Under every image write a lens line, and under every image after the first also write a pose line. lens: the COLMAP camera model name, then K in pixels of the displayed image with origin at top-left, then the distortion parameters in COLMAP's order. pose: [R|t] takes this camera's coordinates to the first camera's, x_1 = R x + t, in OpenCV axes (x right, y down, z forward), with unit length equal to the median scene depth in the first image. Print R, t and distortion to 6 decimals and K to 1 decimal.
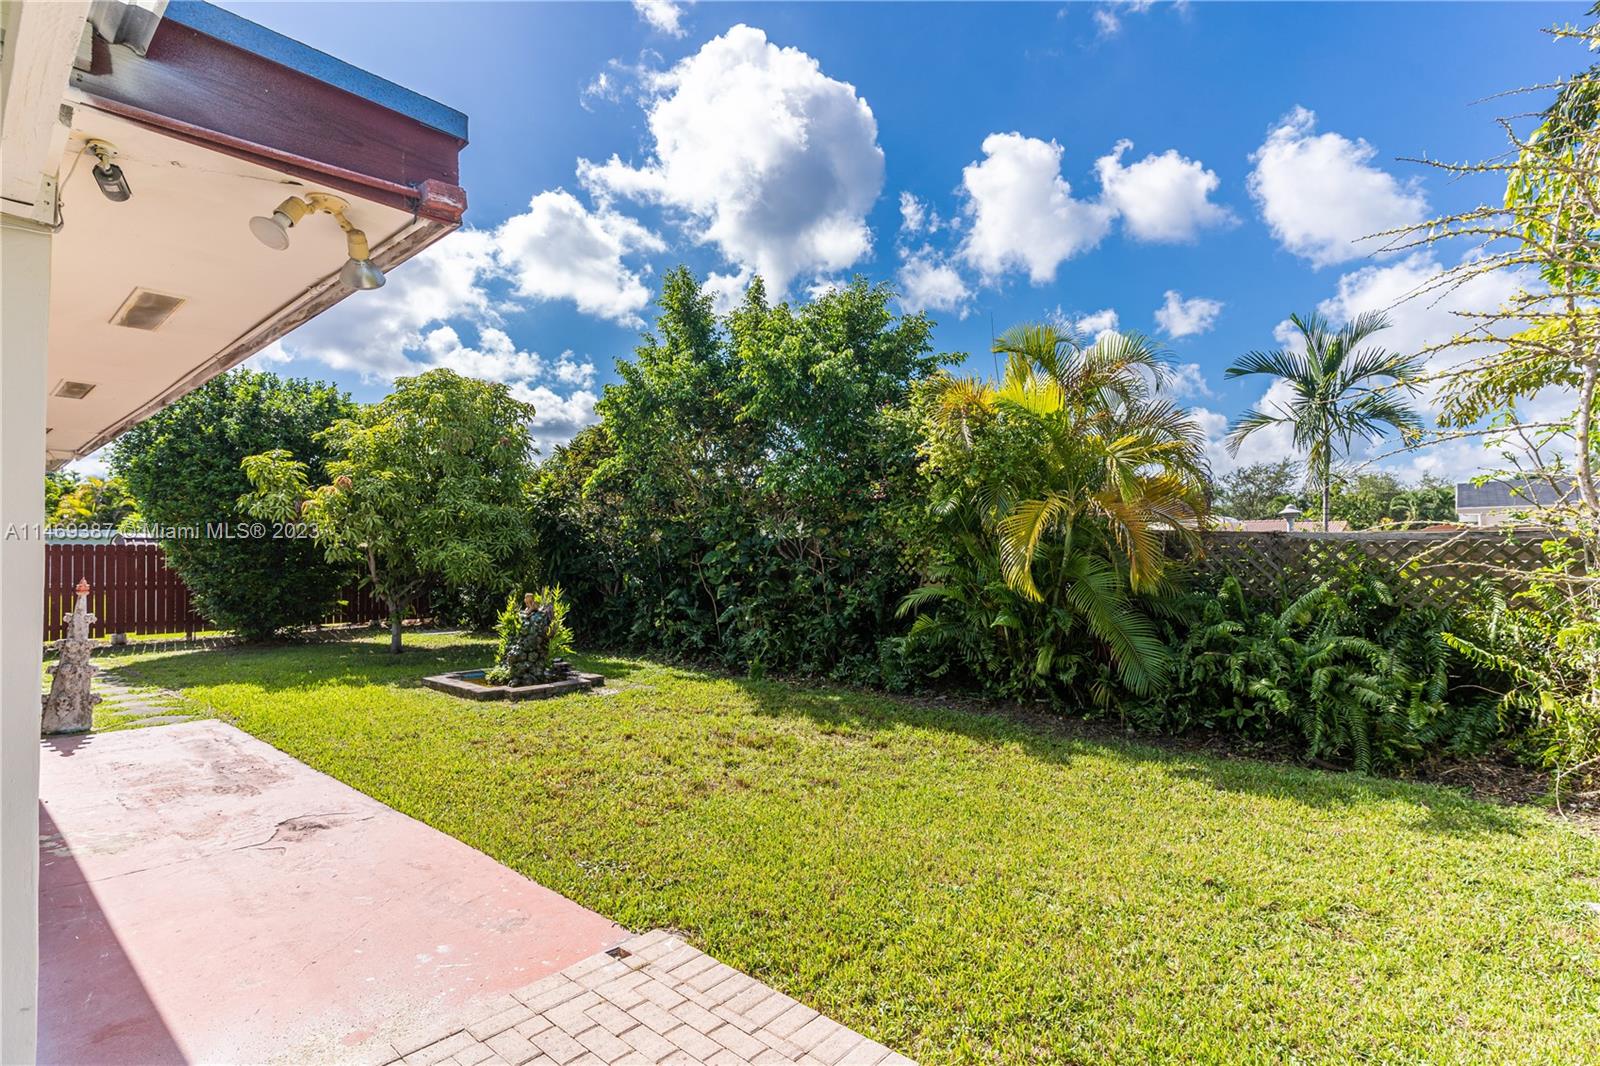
lens RADIAL K [[776.7, 0, 800.0], [0, 776.7, 533.0], [0, 0, 1]] dist [-0.002388, -0.000358]
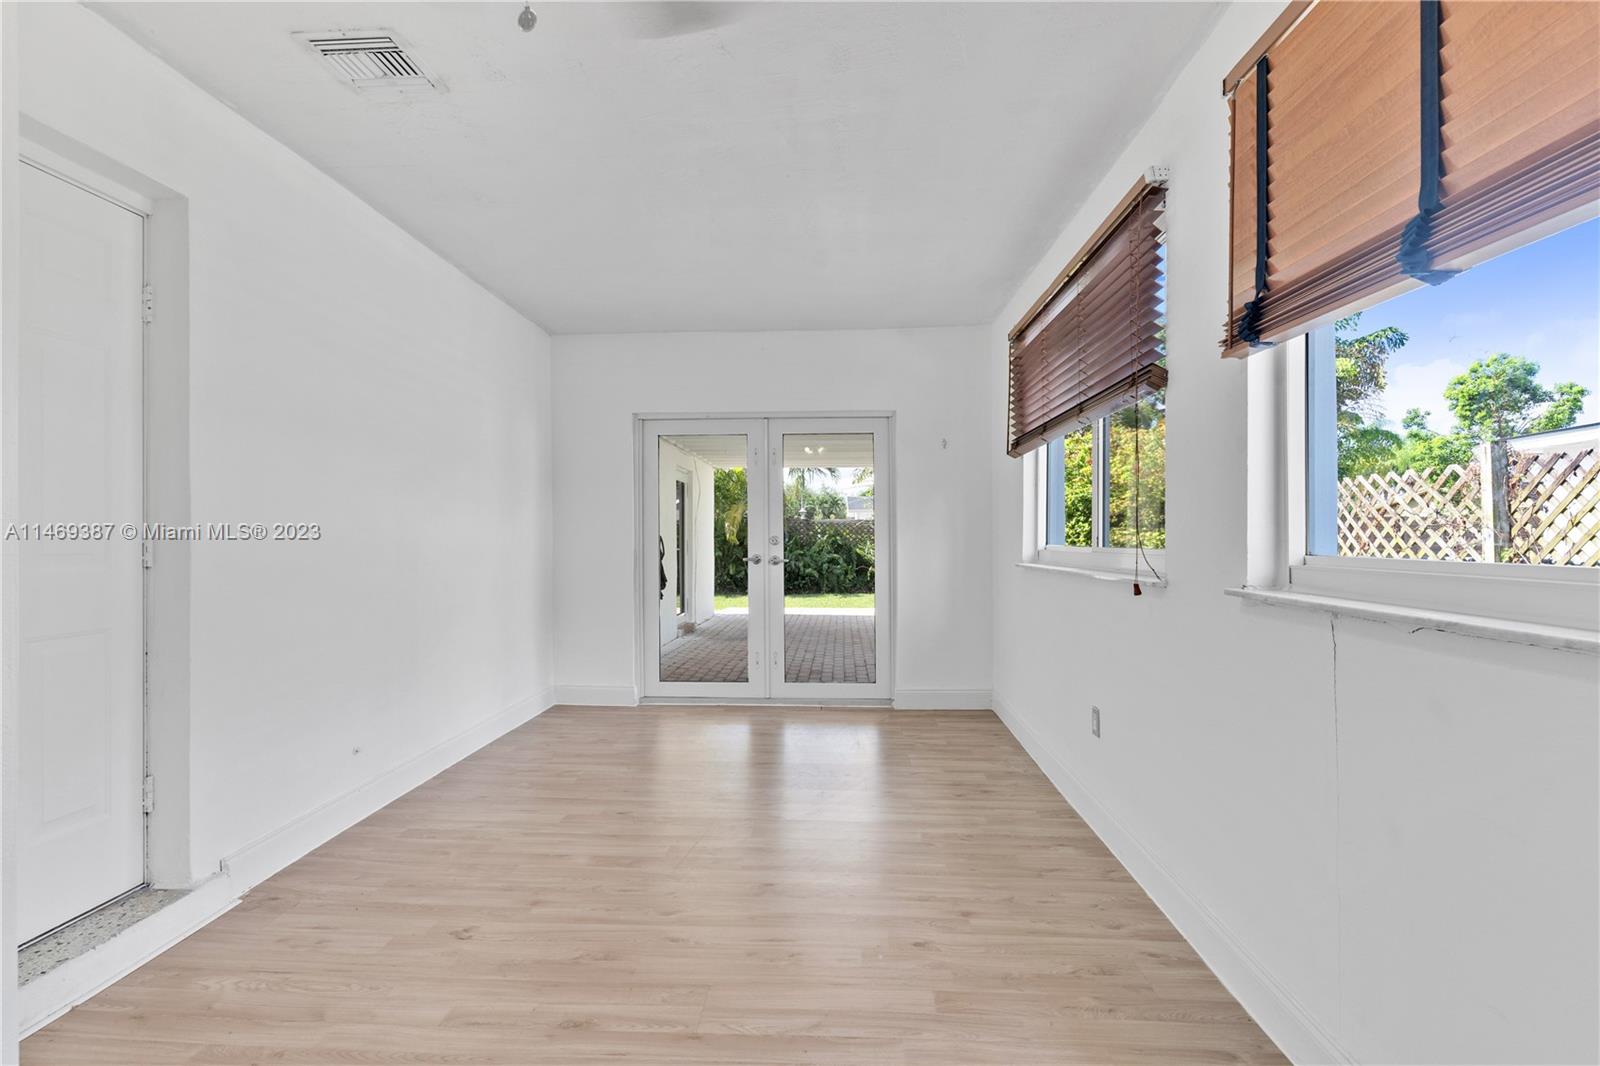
lens RADIAL K [[776.7, 0, 800.0], [0, 776.7, 533.0], [0, 0, 1]] dist [-0.002388, -0.000358]
pose [[0.788078, 0.004815, 0.615556, -1.258782], [-0.015114, 0.999819, 0.011528, 0.017543], [-0.615389, -0.018388, 0.788009, -1.316287]]
